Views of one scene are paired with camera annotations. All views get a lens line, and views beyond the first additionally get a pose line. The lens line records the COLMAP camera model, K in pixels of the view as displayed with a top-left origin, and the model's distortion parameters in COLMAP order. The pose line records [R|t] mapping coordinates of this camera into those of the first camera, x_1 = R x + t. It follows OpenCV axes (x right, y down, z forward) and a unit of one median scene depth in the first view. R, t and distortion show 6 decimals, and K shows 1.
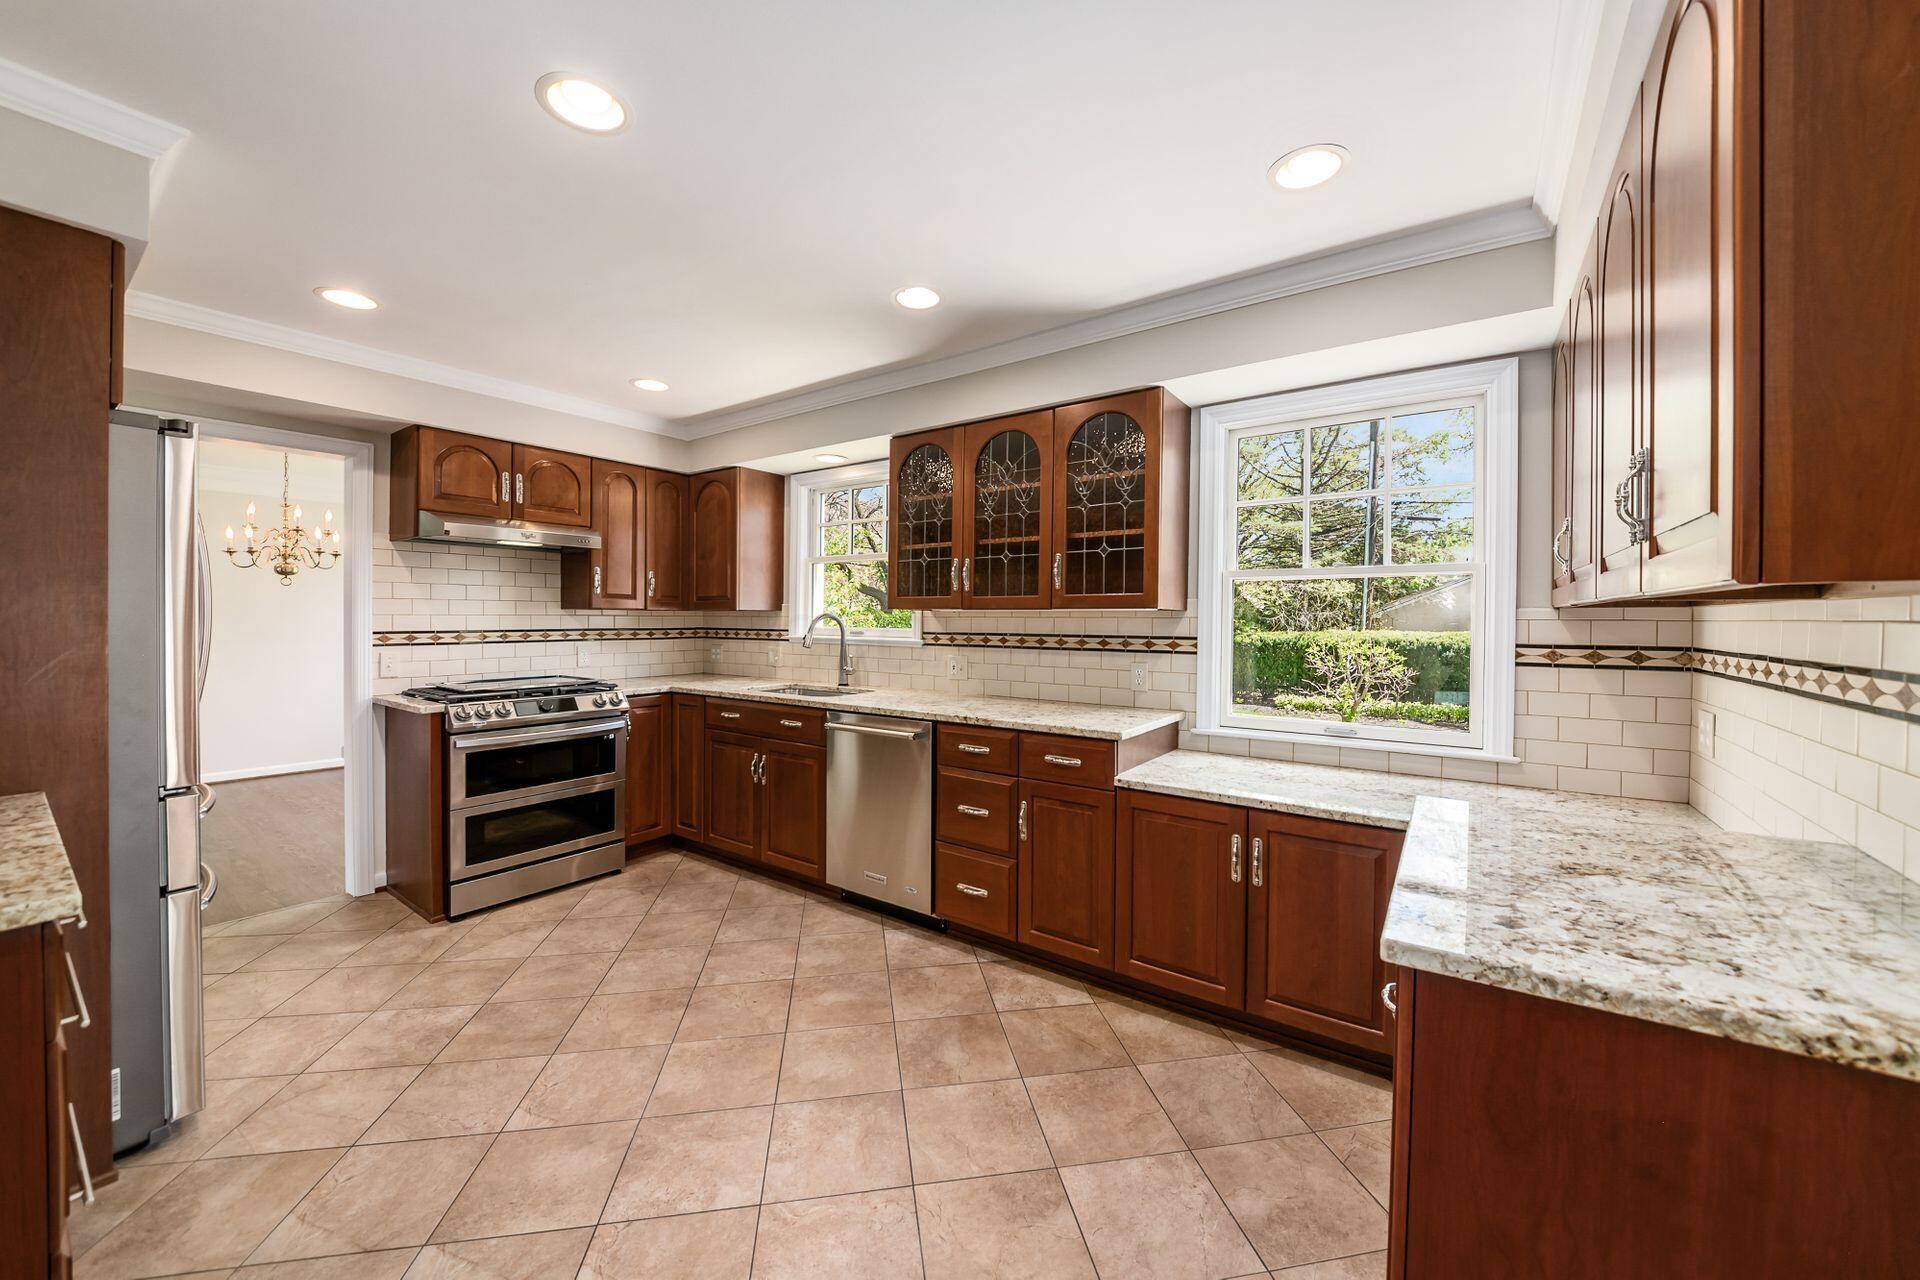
lens RADIAL K [[707.7, 0, 966.0], [0, 707.7, 616.2], [0, 0, 1]] dist [-0.004707, -0.001637]
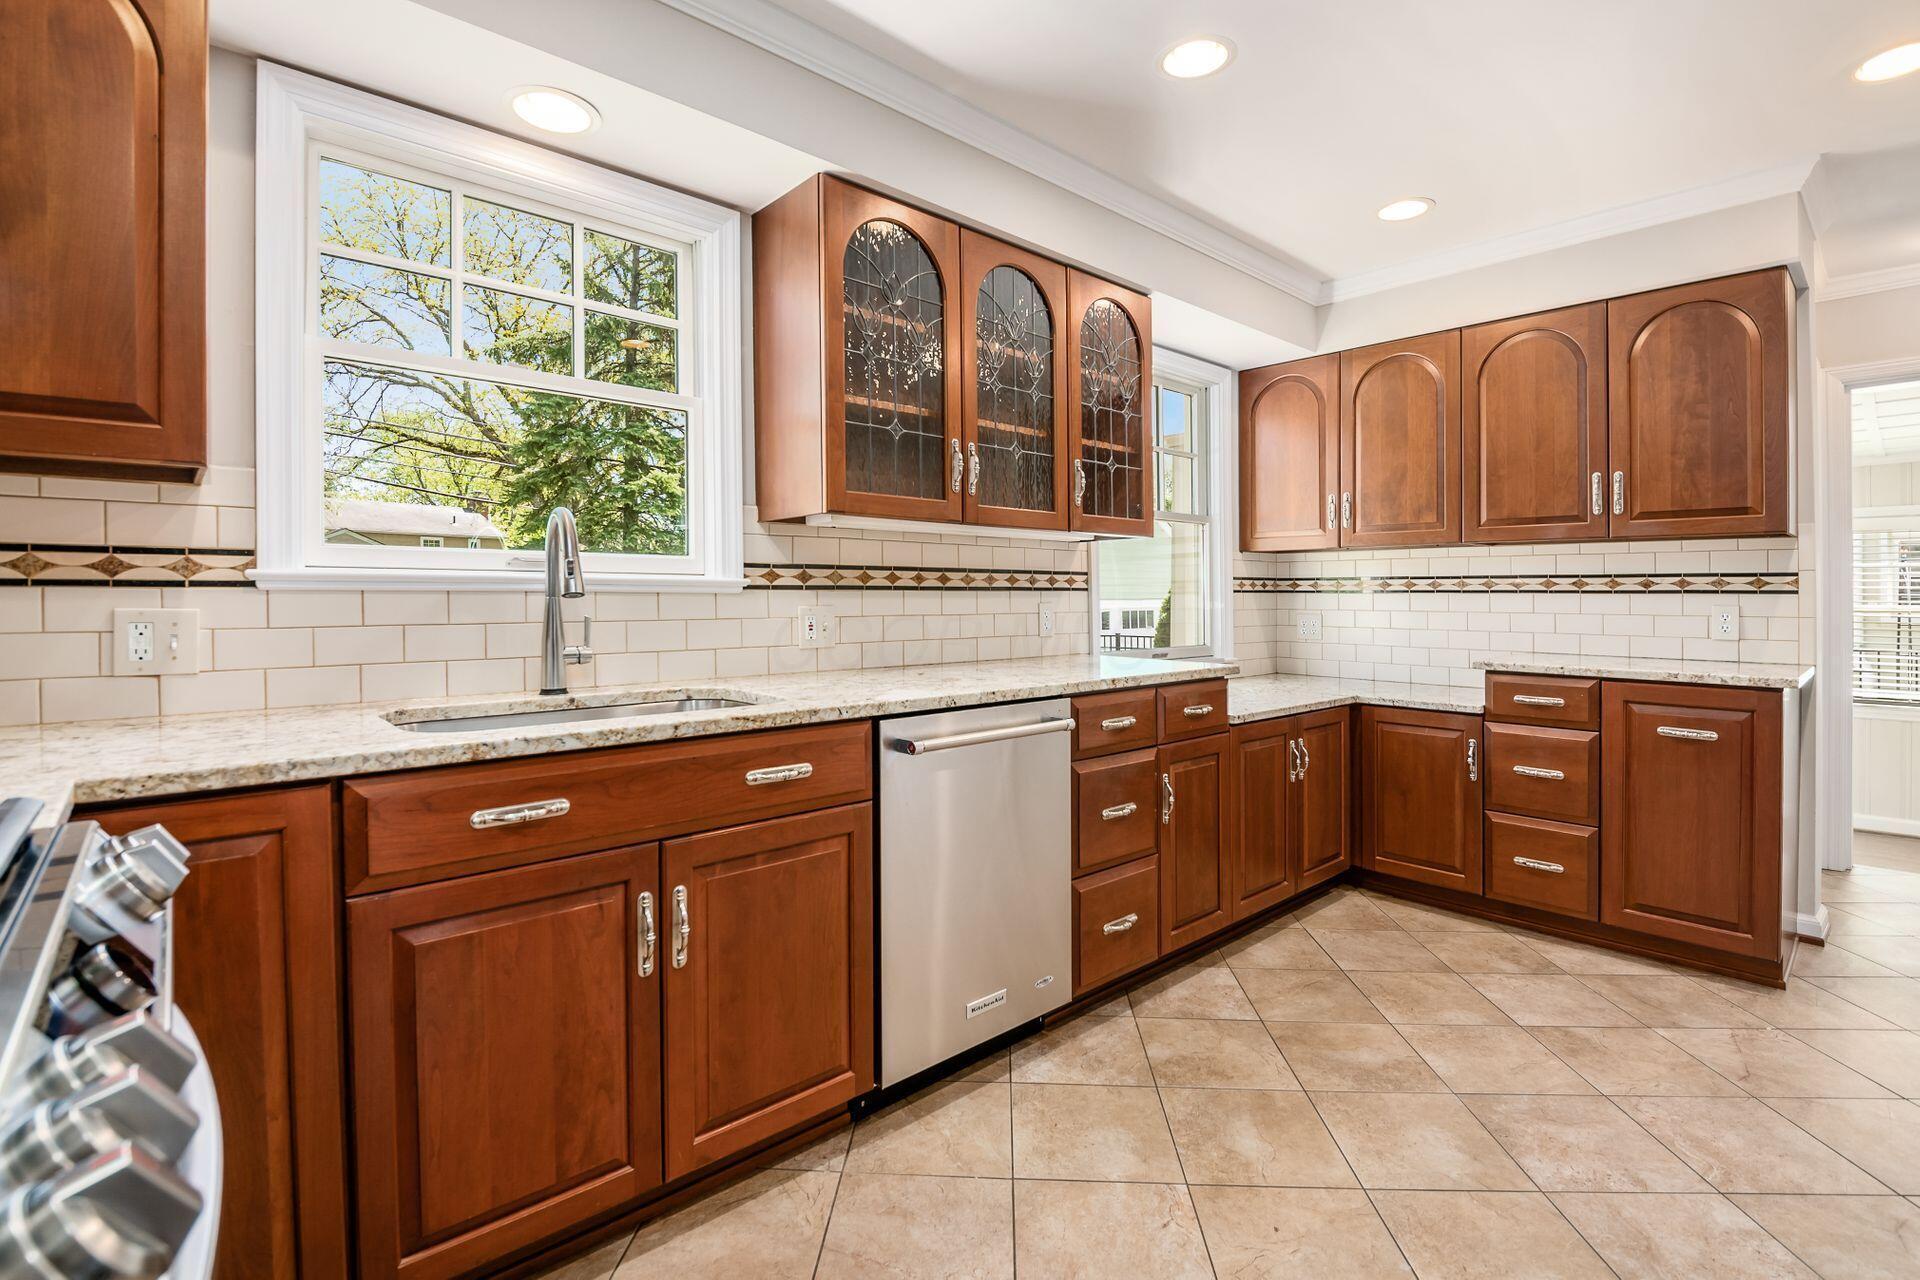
lens RADIAL K [[898.0, 0, 952.9], [0, 898.0, 592.4], [0, 0, 1]] dist [-0.005284, -0.002640]
pose [[0.217527, -0.001898, 0.976052, -0.814755], [-0.003222, 0.999991, 0.002662, 0.051243], [-0.976049, -0.003724, 0.217519, 0.880906]]
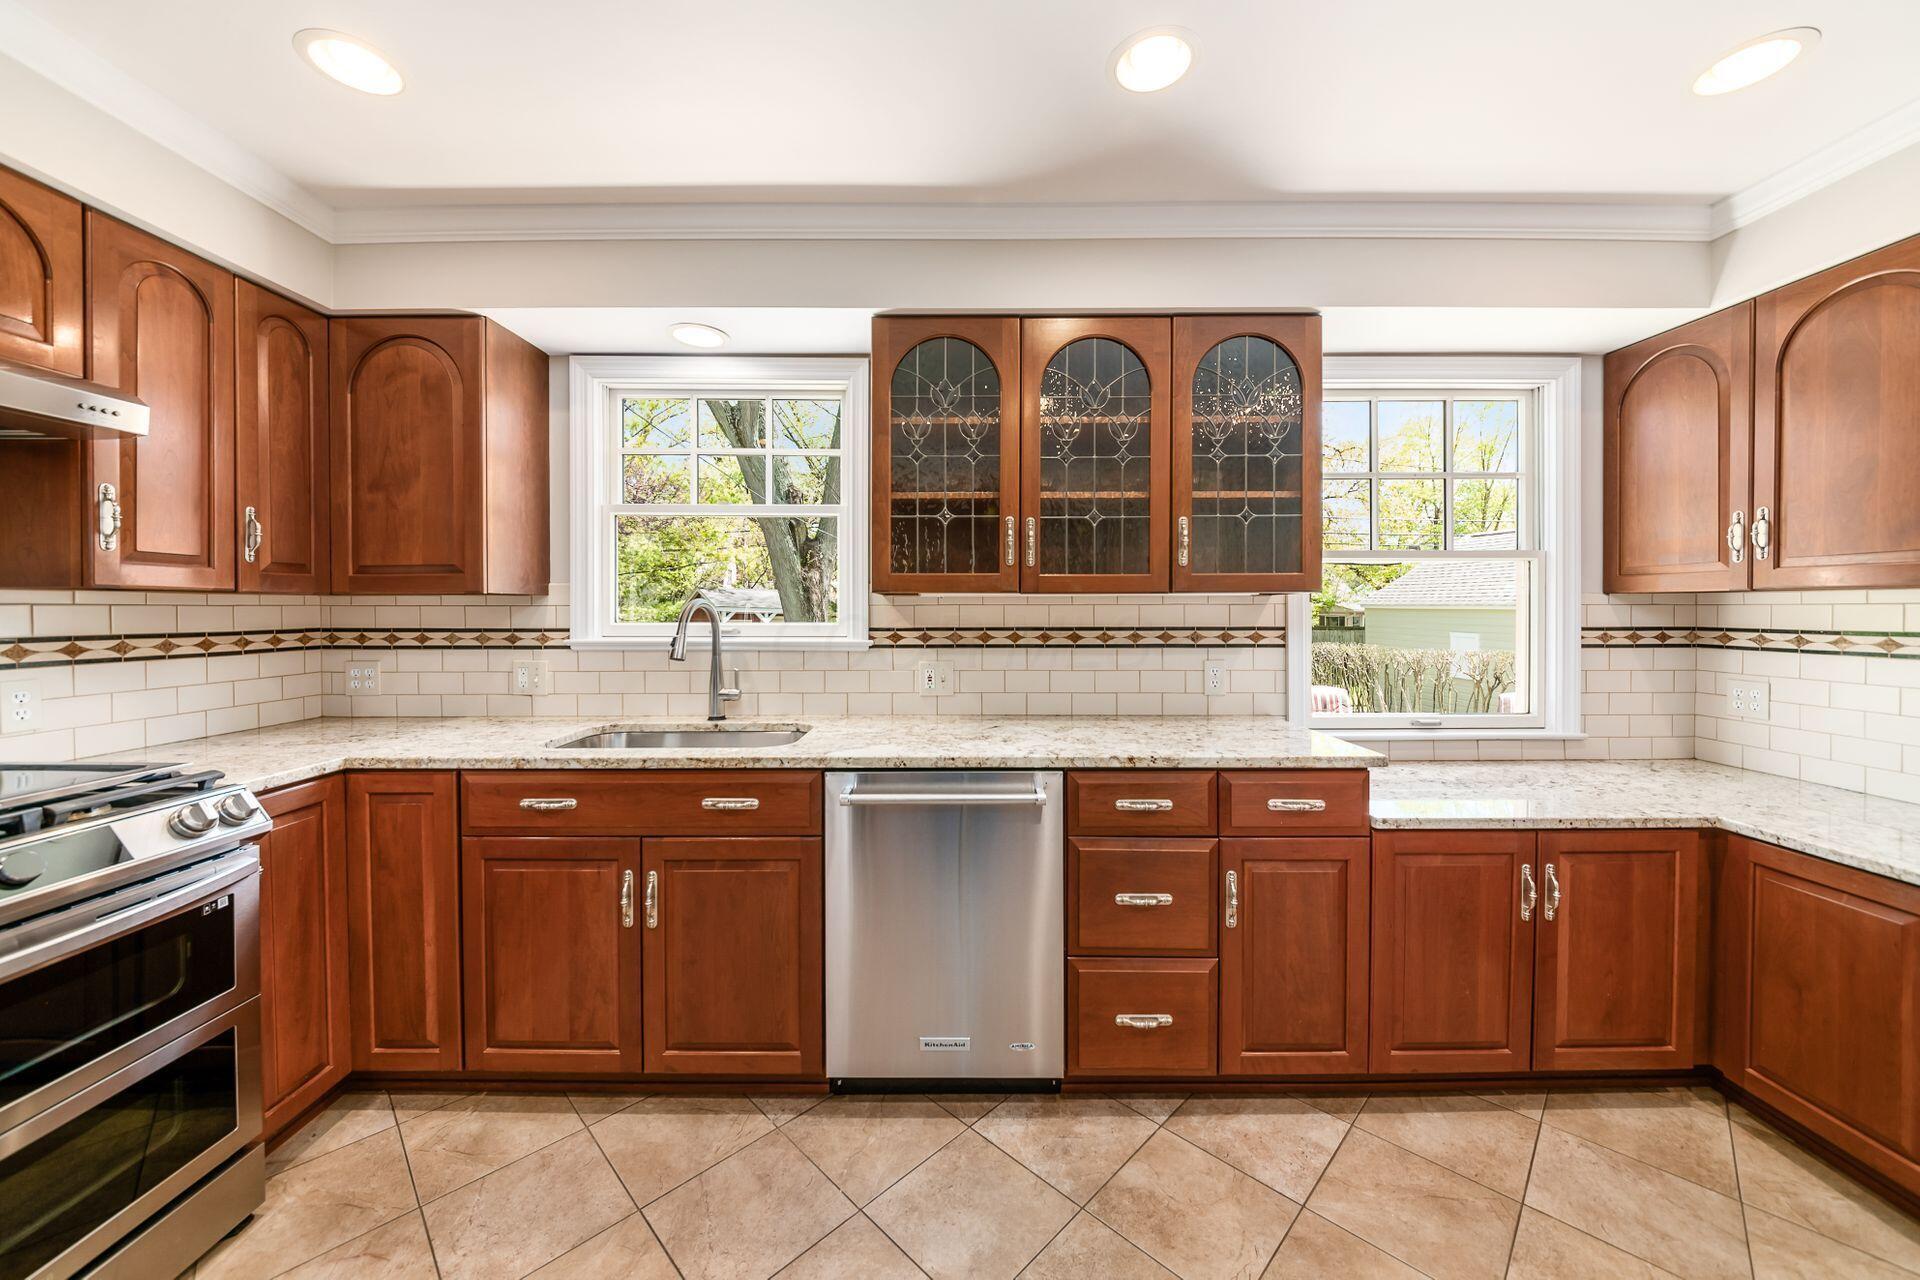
lens RADIAL K [[707.7, 0, 956.9], [0, 707.7, 610.4], [0, 0, 1]] dist [-0.004707, -0.001637]
pose [[0.818261, -0.008639, 0.574781, -0.461144], [0.003712, 0.999946, 0.009745, 0.000012], [-0.574834, -0.005840, 0.818249, 0.512319]]
